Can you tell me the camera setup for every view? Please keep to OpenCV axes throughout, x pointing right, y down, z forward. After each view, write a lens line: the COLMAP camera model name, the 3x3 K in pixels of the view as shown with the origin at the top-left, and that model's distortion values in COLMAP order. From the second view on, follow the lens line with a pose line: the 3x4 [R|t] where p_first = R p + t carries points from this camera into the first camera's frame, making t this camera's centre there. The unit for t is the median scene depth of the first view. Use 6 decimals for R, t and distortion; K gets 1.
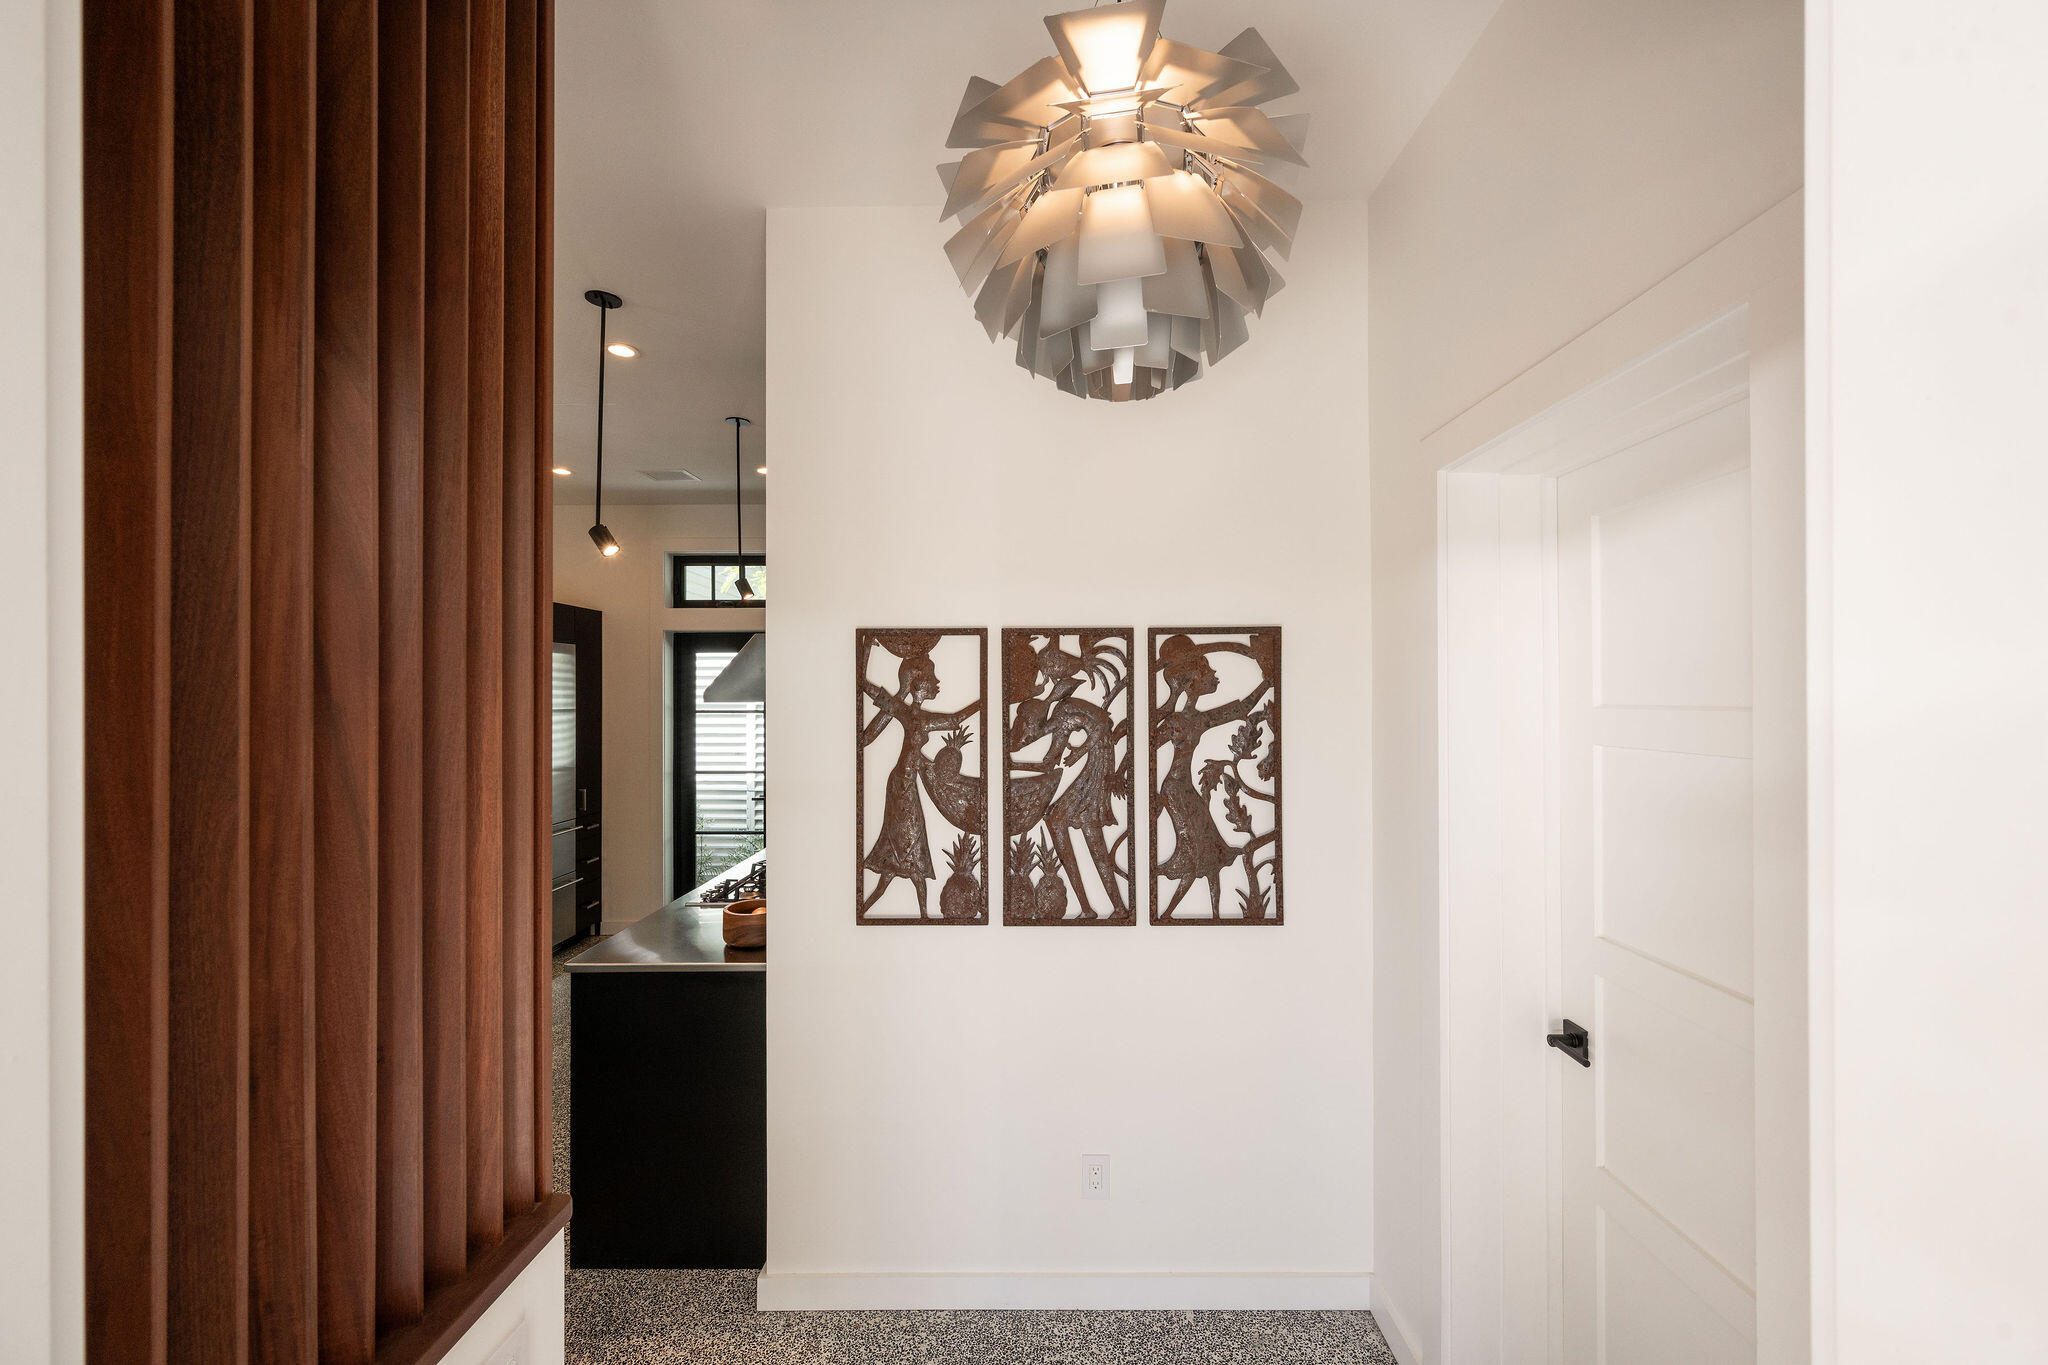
lens RADIAL K [[794.3, 0, 1027.8], [0, 794.3, 686.7], [0, 0, 1]] dist [-0.002525, -0.000006]
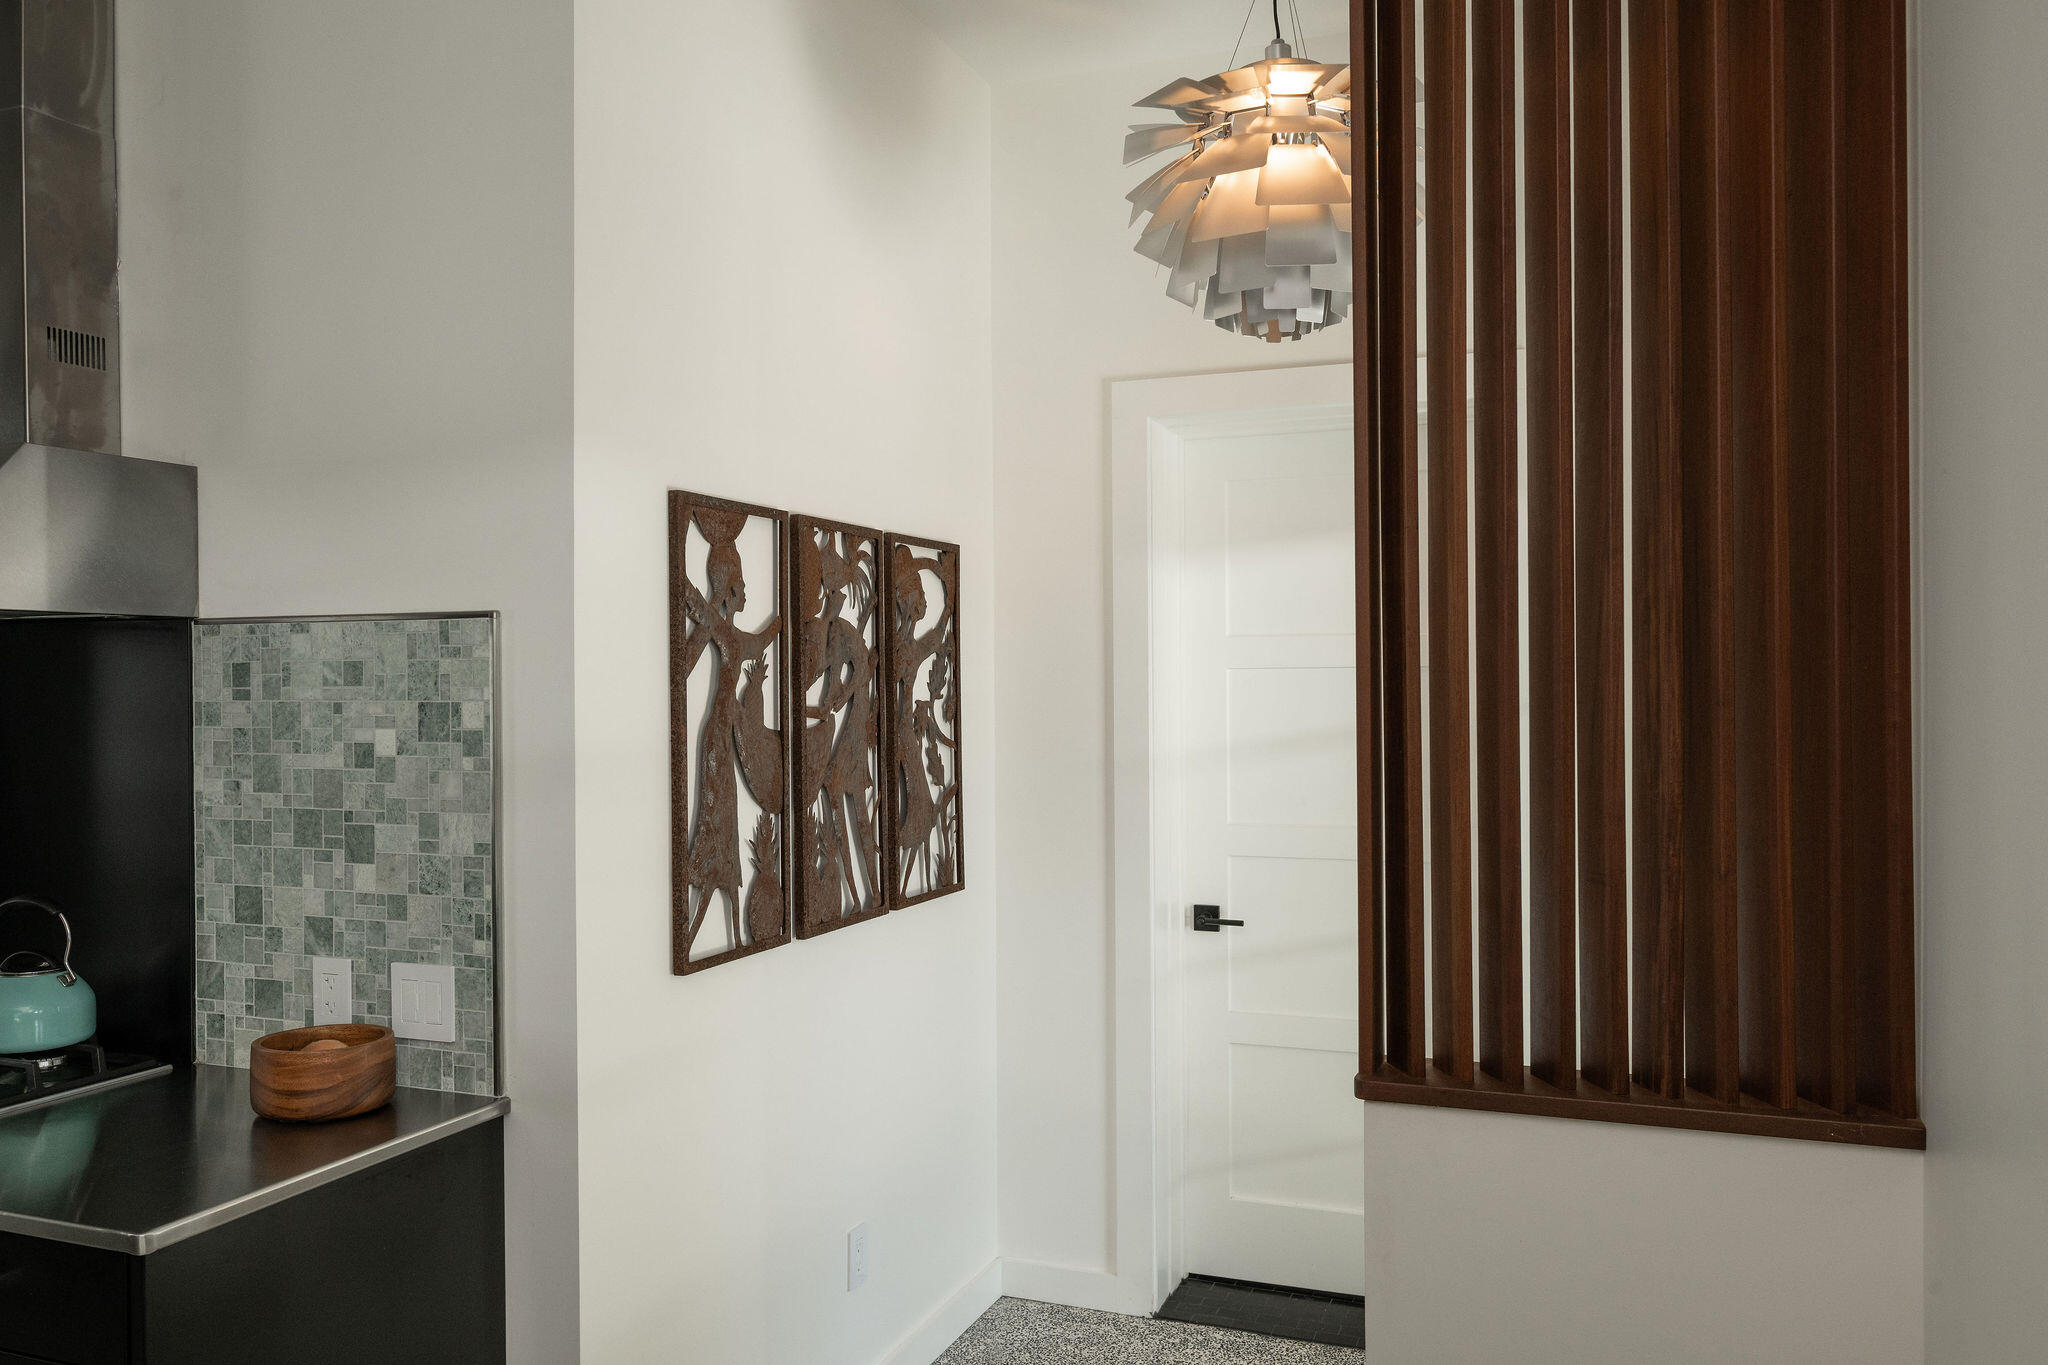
lens RADIAL K [[1586.5, 0, 1024.0], [0, 1586.5, 682.5], [0, 0, 1]] dist [-0.001121, -0.000131]
pose [[0.364816, 0.001311, 0.931079, -1.251419], [-0.005357, 0.999985, 0.000691, 0.072019], [-0.931064, -0.005239, 0.364818, 0.305178]]
